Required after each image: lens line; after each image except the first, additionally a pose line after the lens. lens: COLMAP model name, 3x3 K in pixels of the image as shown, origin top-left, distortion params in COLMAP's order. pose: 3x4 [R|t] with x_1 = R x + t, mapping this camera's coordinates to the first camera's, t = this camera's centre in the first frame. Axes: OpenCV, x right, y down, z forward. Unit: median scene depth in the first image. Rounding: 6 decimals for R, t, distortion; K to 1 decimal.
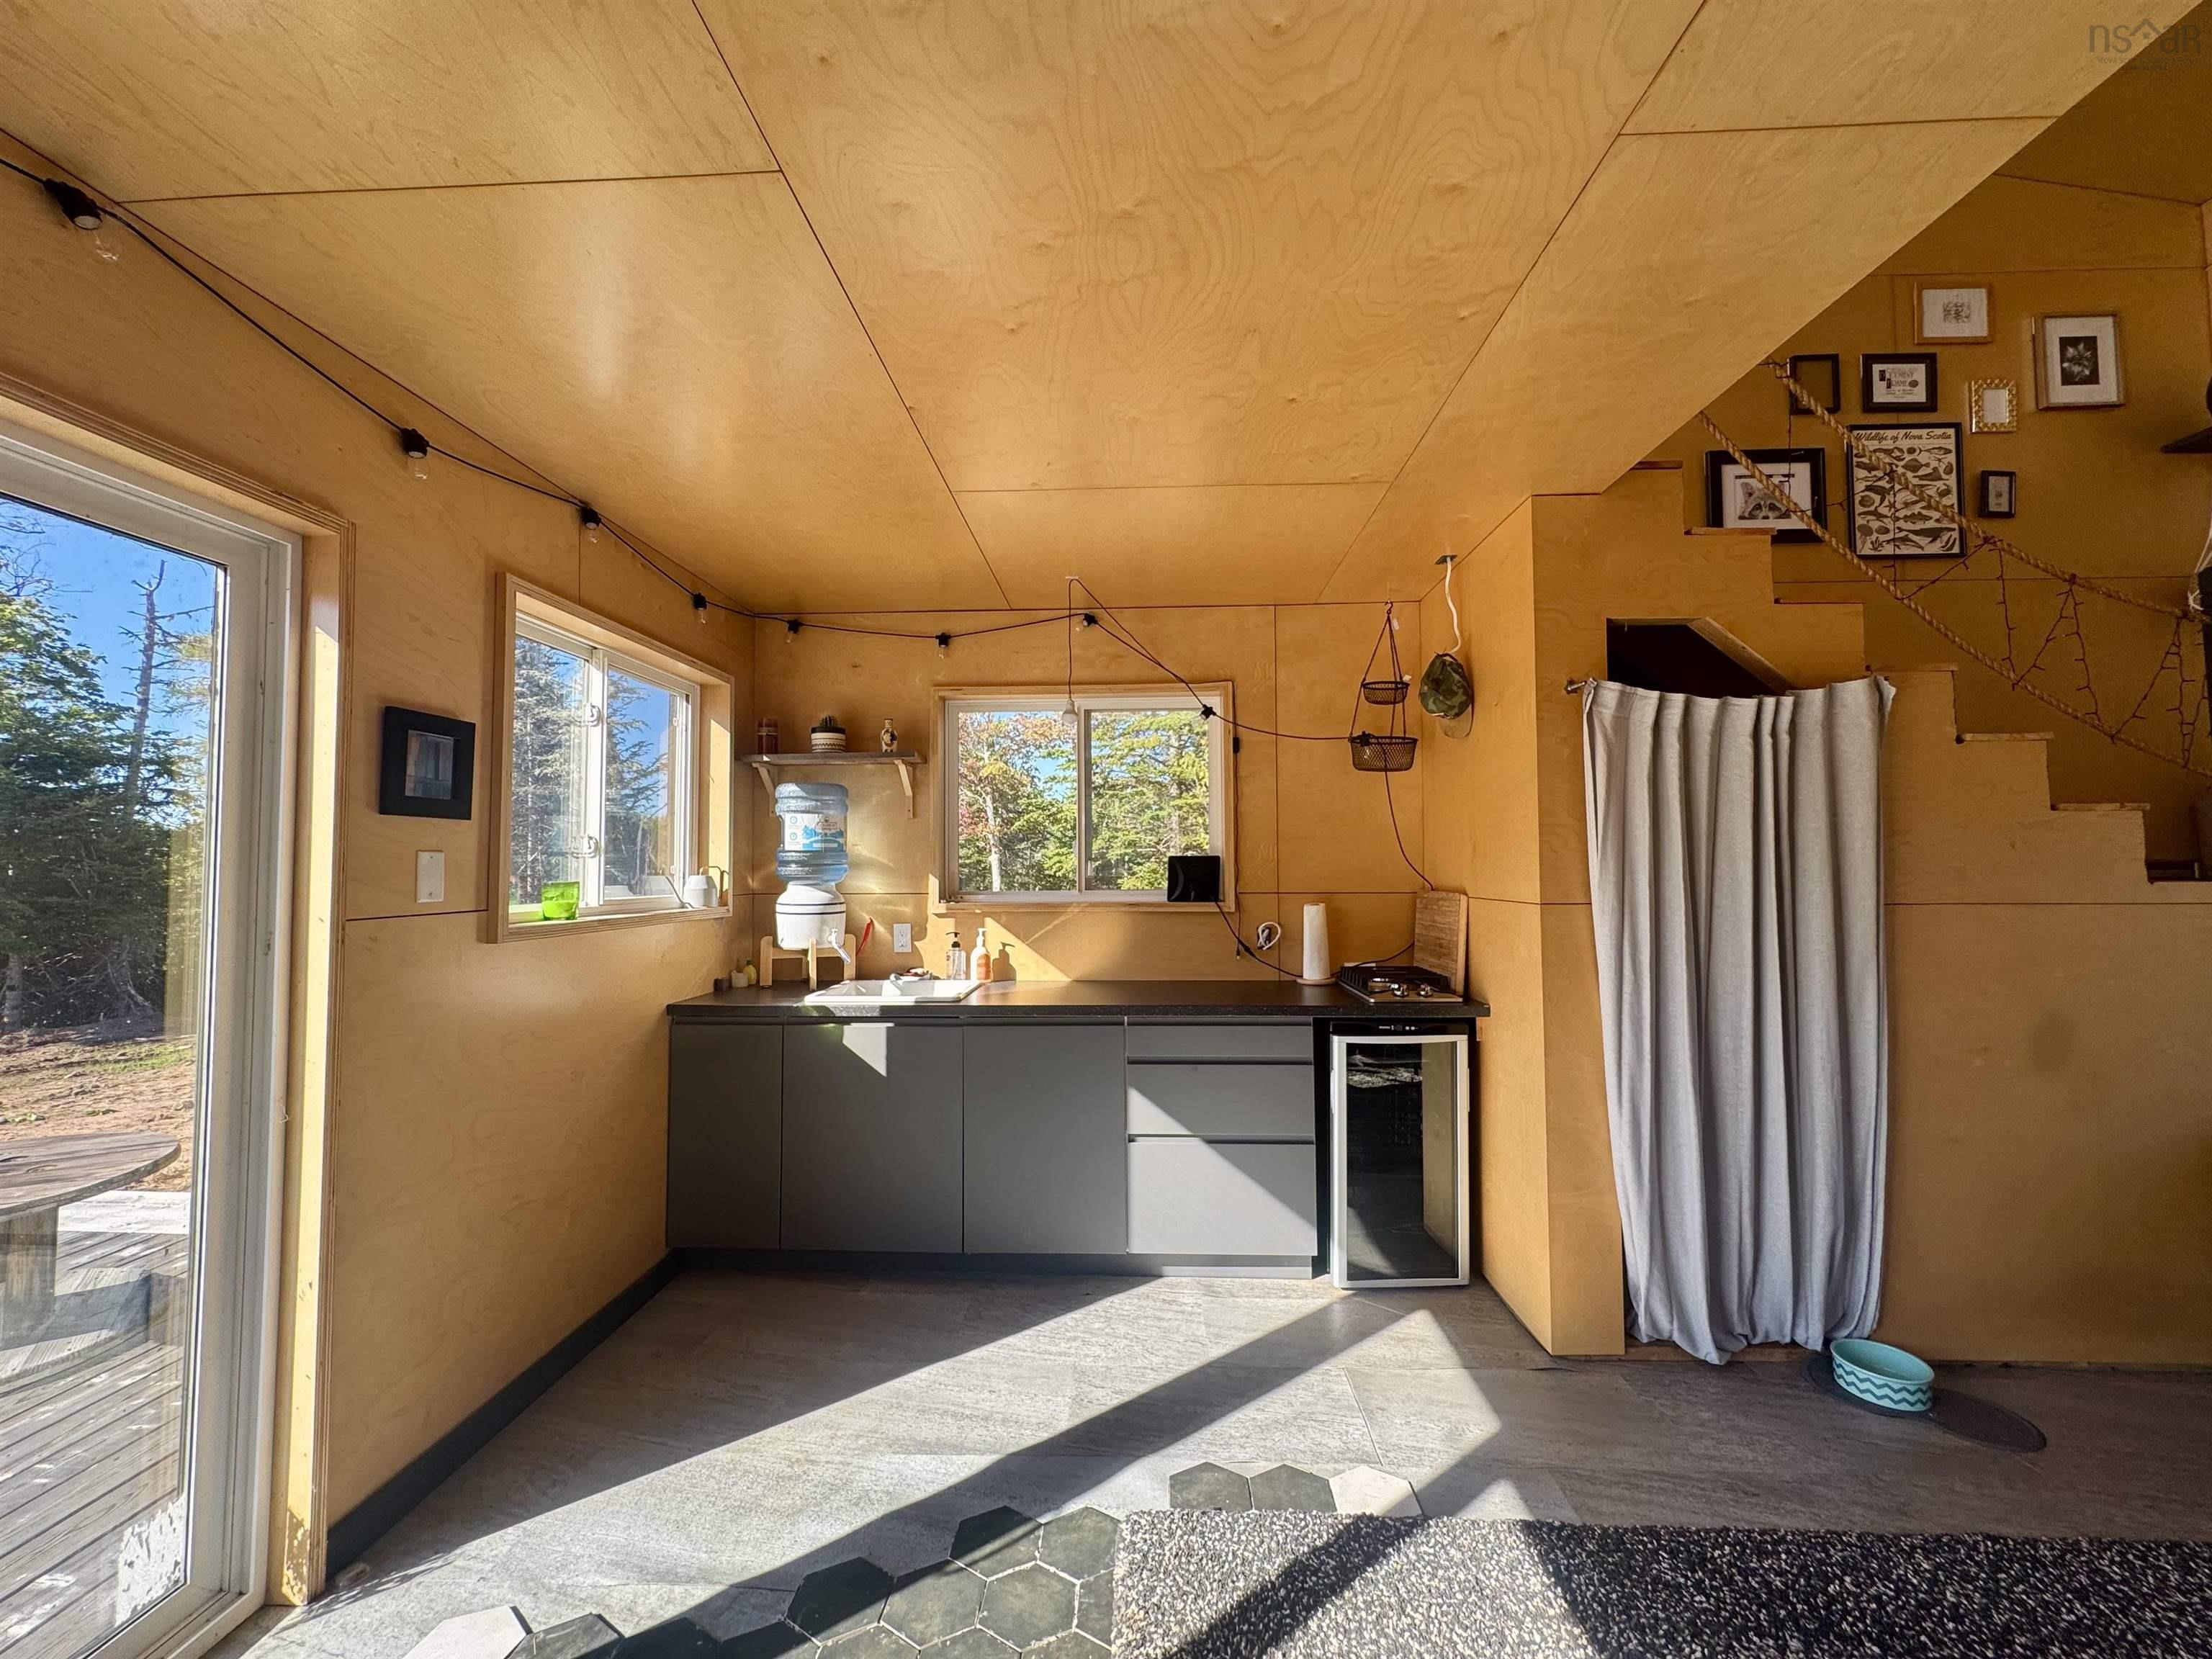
lens RADIAL K [[881.6, 0, 1101.9], [0, 881.6, 831.0], [0, 0, 1]] dist [-0.005577, 0.000269]
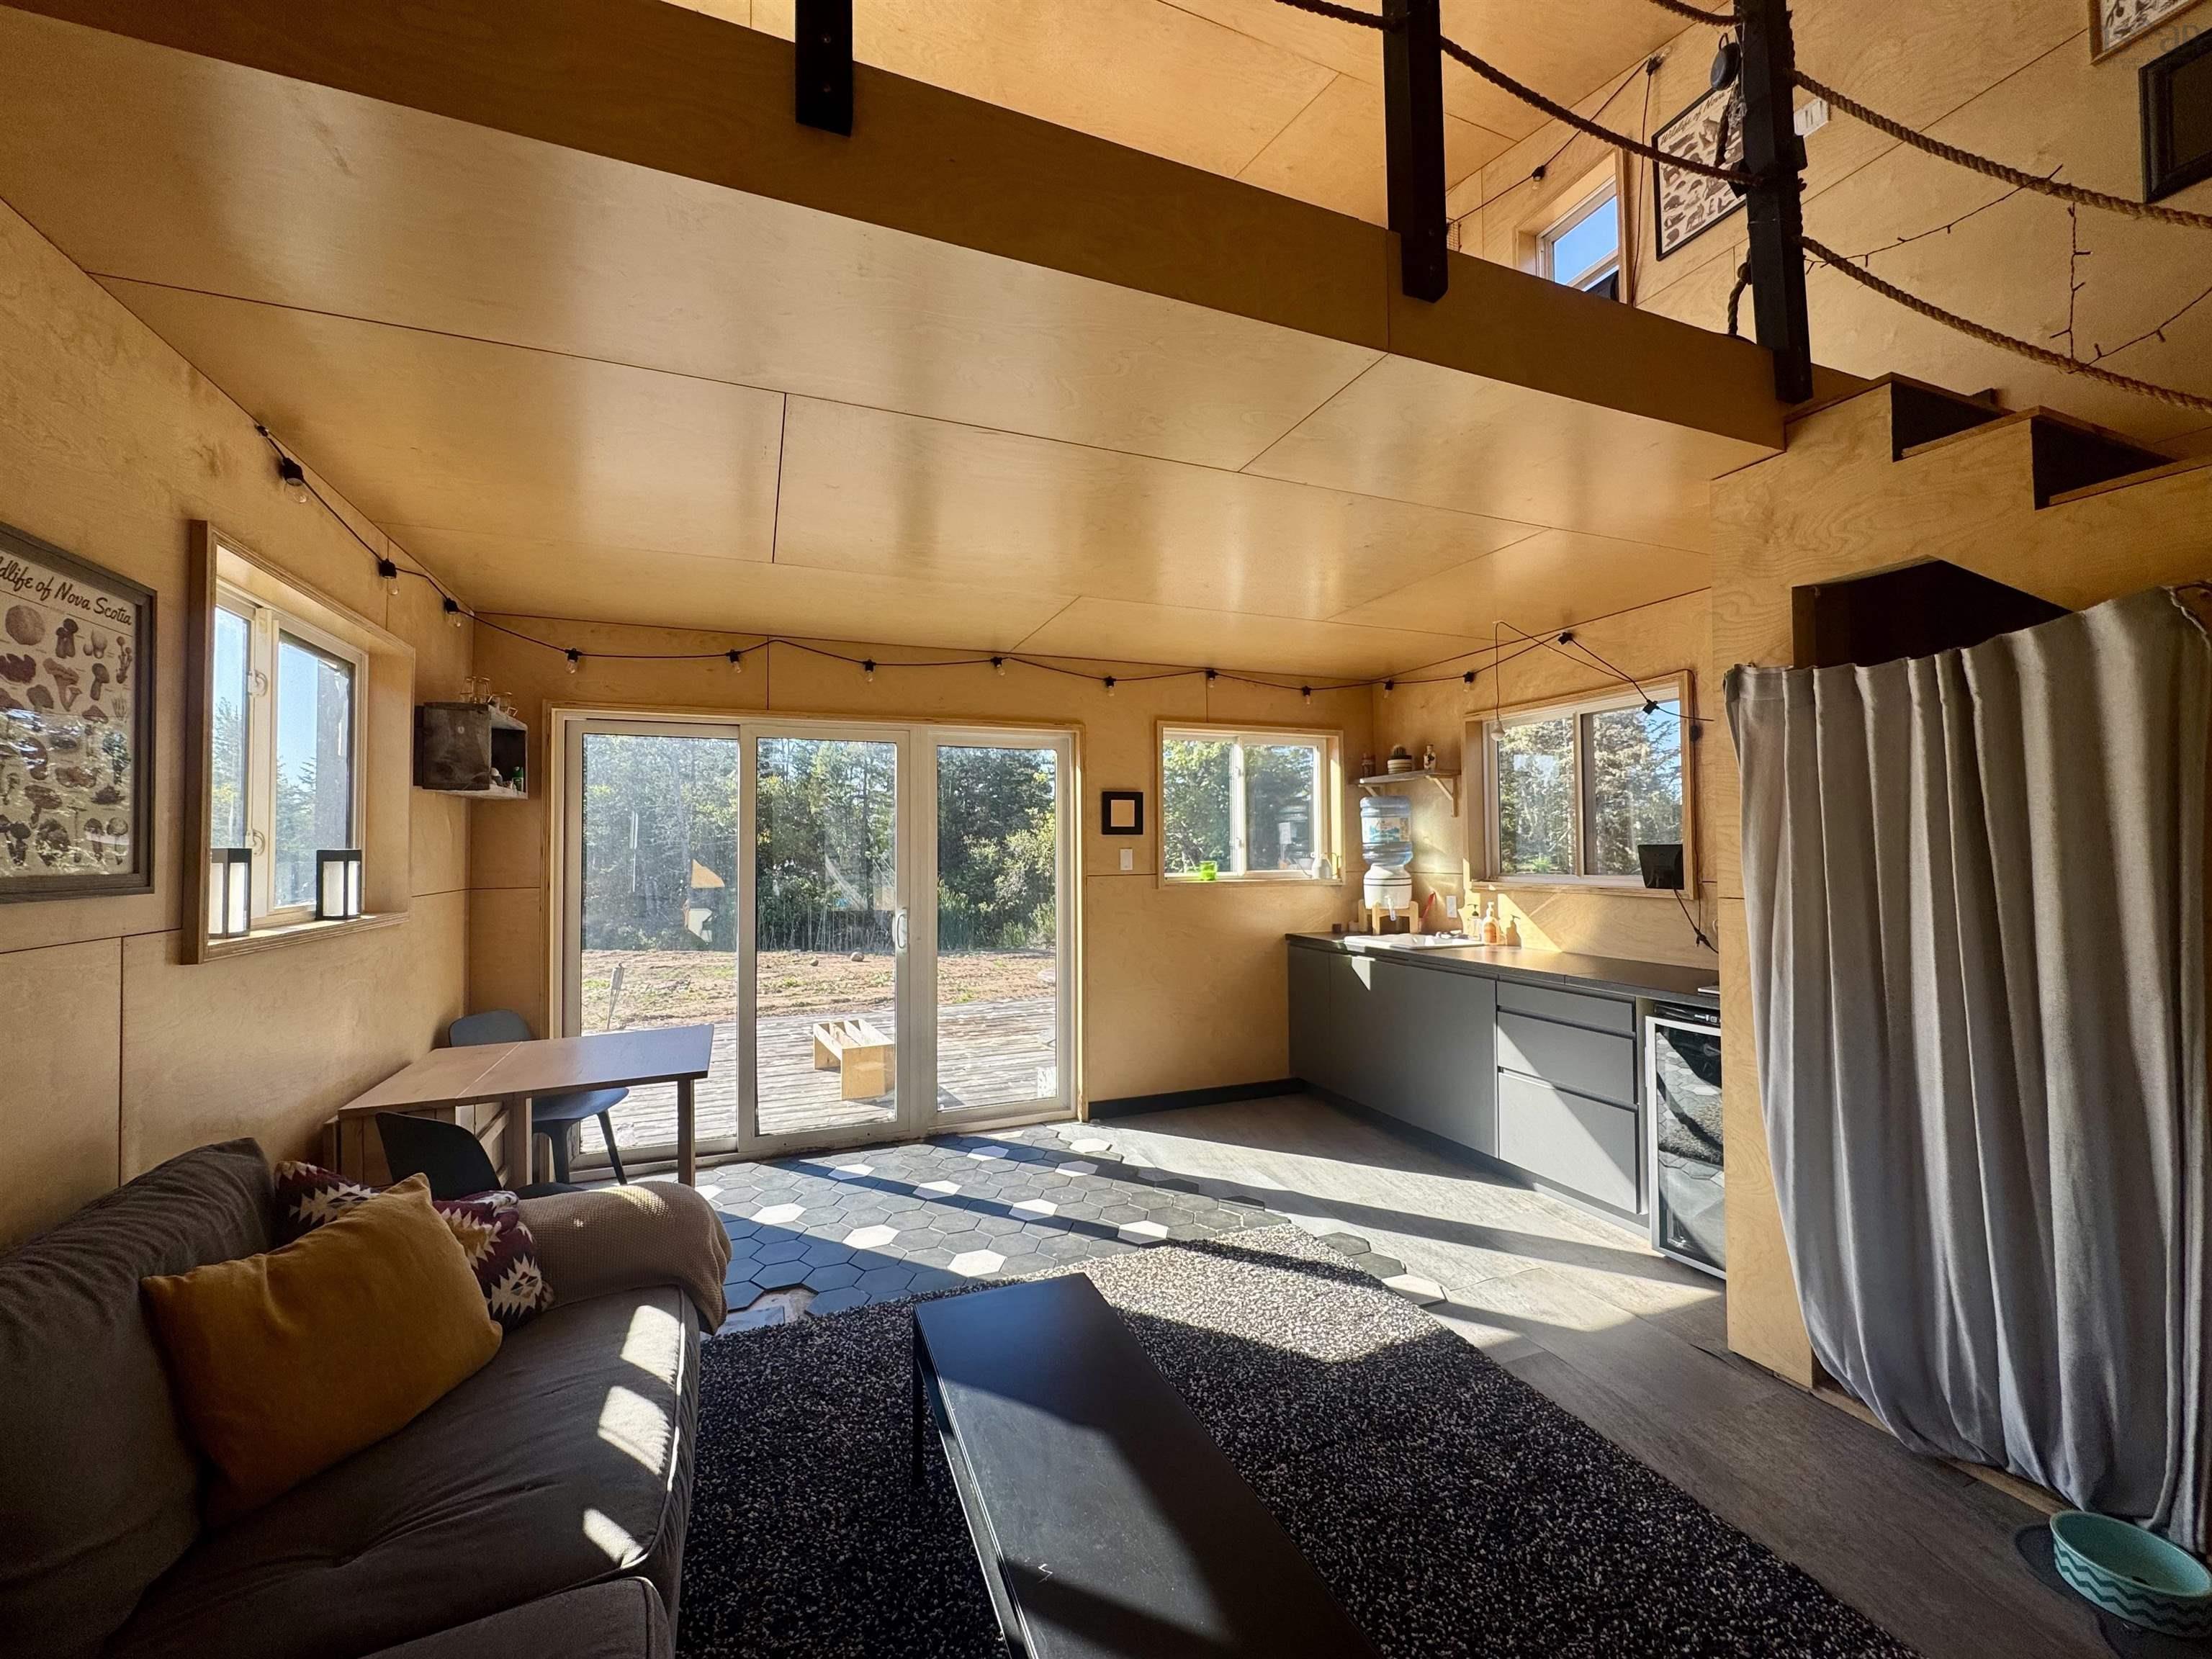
lens RADIAL K [[881.6, 0, 1109.9], [0, 881.6, 832.3], [0, 0, 1]] dist [-0.005577, 0.000269]
pose [[0.417350, -0.016862, -0.908590, 0.952784], [0.042160, 0.999111, 0.000823, -0.017250], [0.907768, -0.038650, 0.417689, -0.027846]]
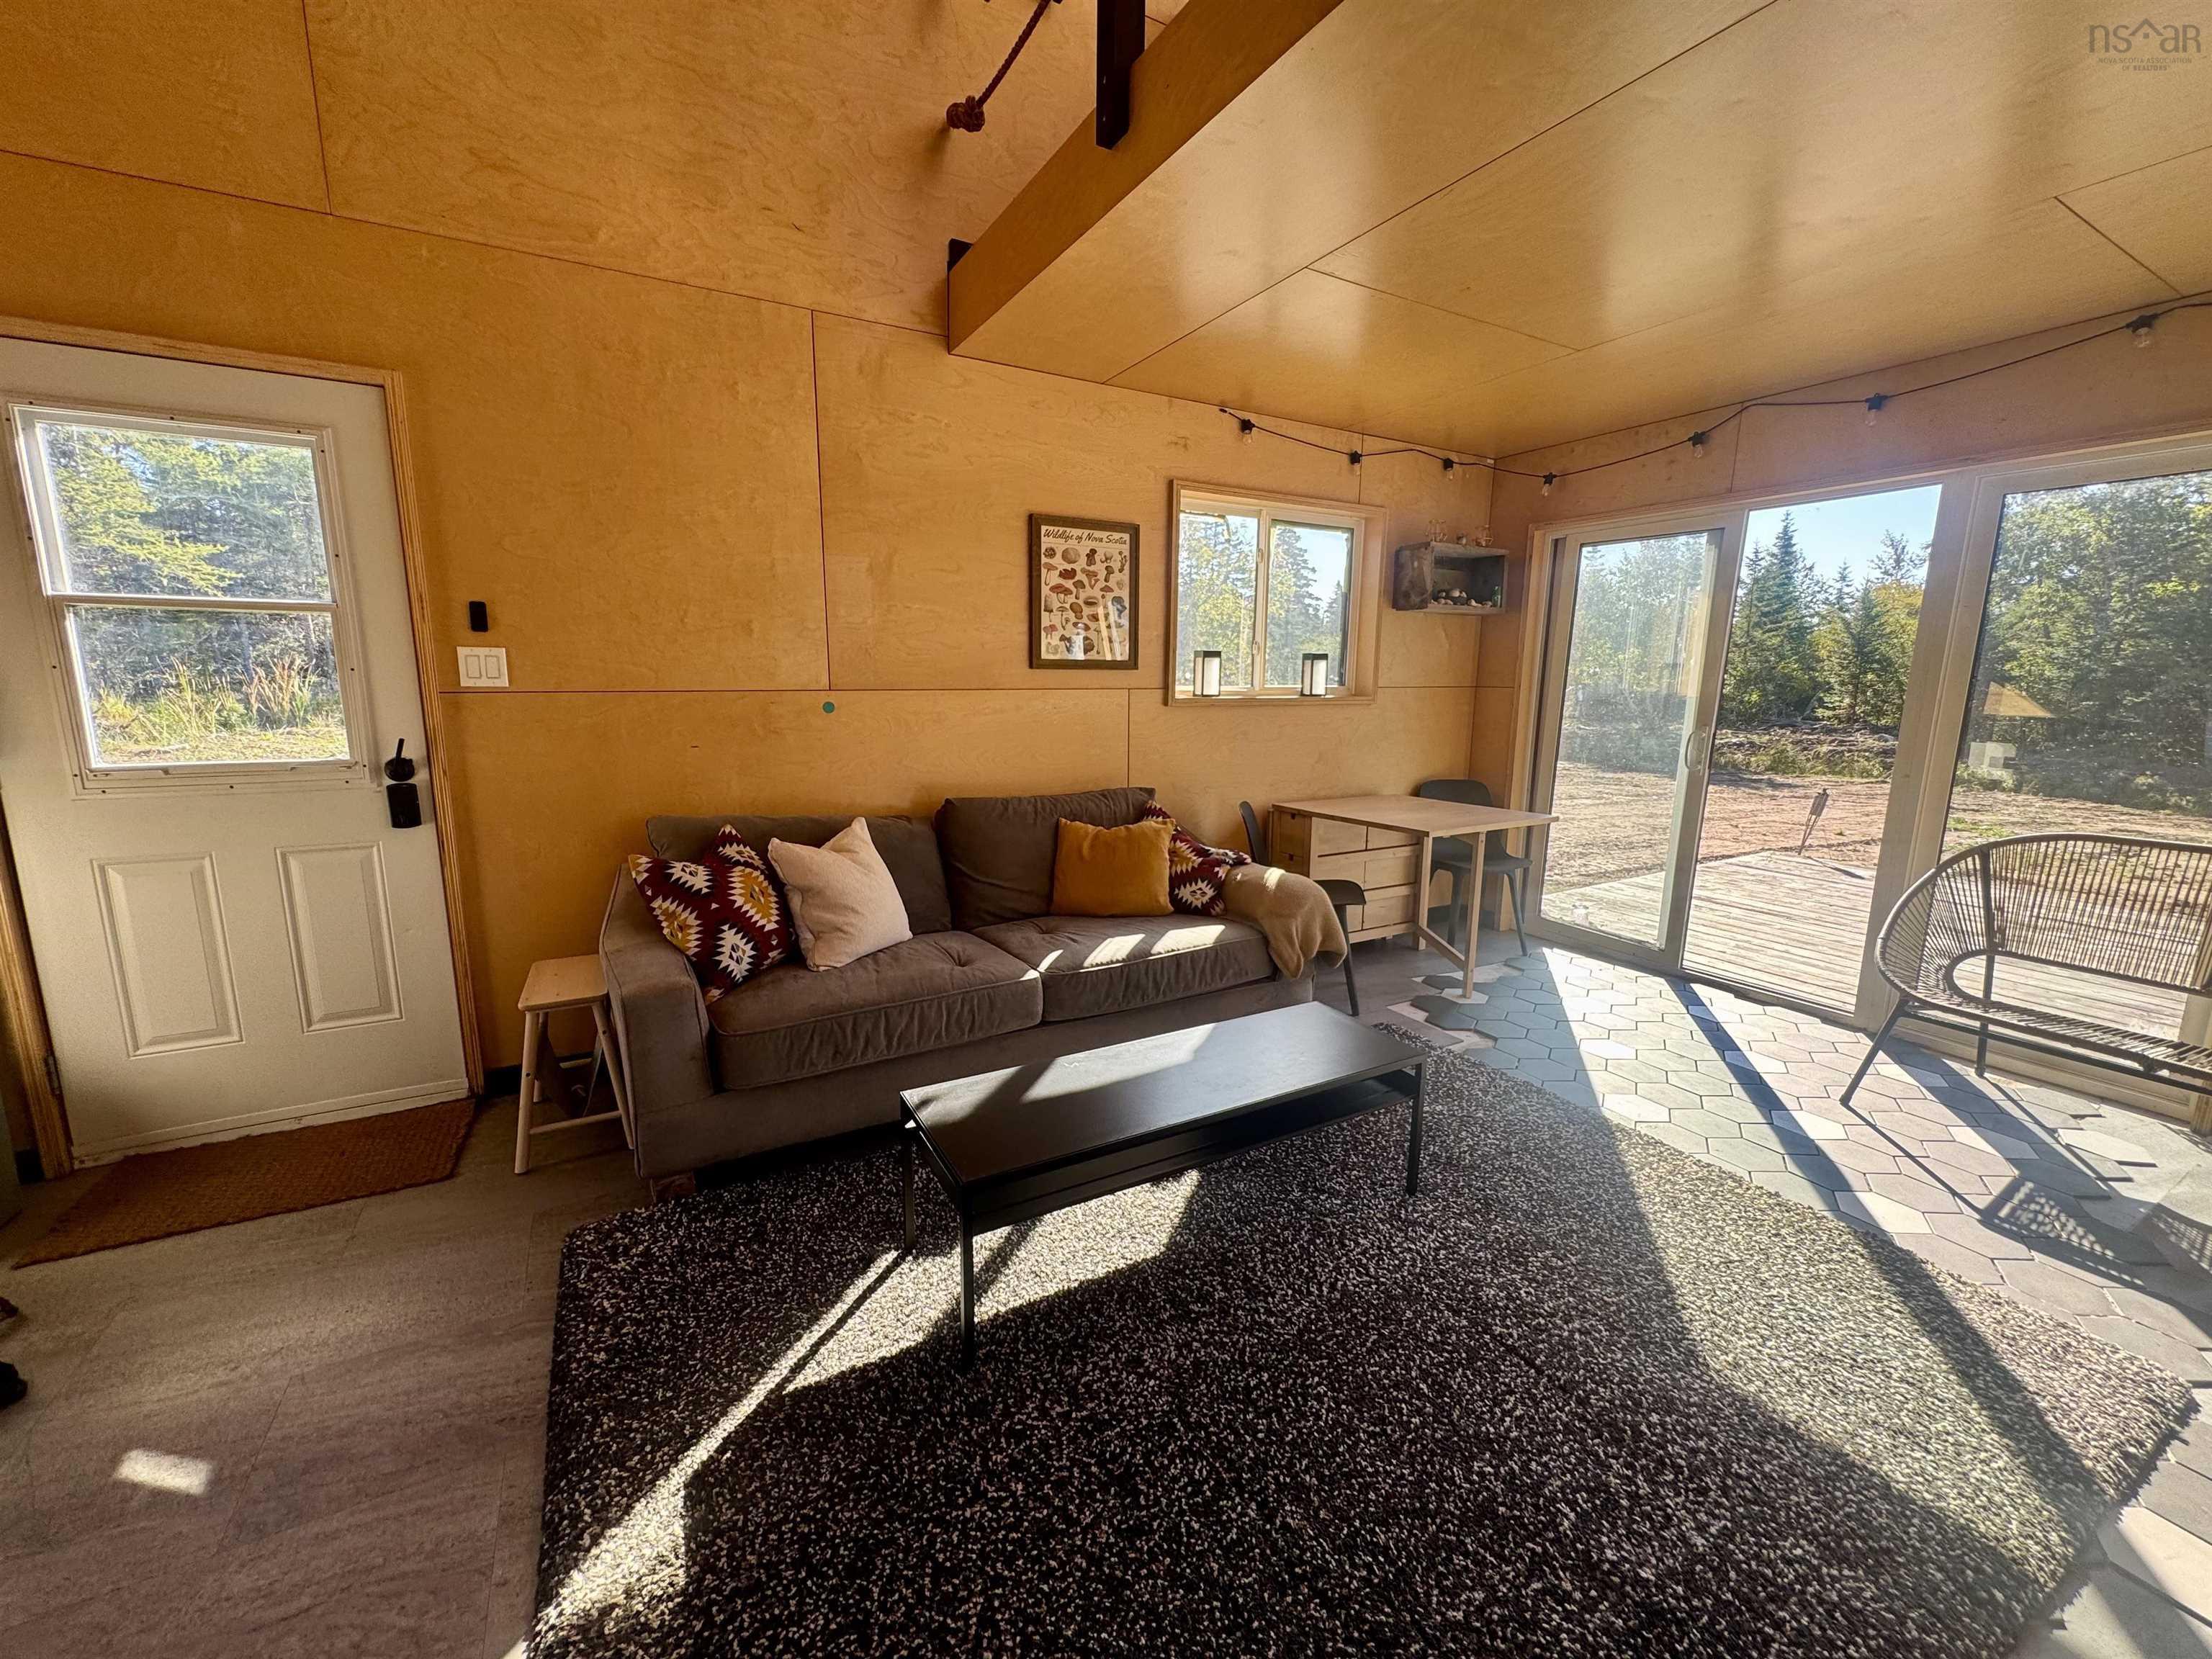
lens RADIAL K [[881.6, 0, 1101.8], [0, 881.6, 833.3], [0, 0, 1]] dist [-0.005577, 0.000269]
pose [[-0.851528, 0.093400, -0.515924, 0.887254], [0.018677, 0.988784, 0.148178, 0.040474], [0.523977, 0.116542, -0.843722, 0.706597]]
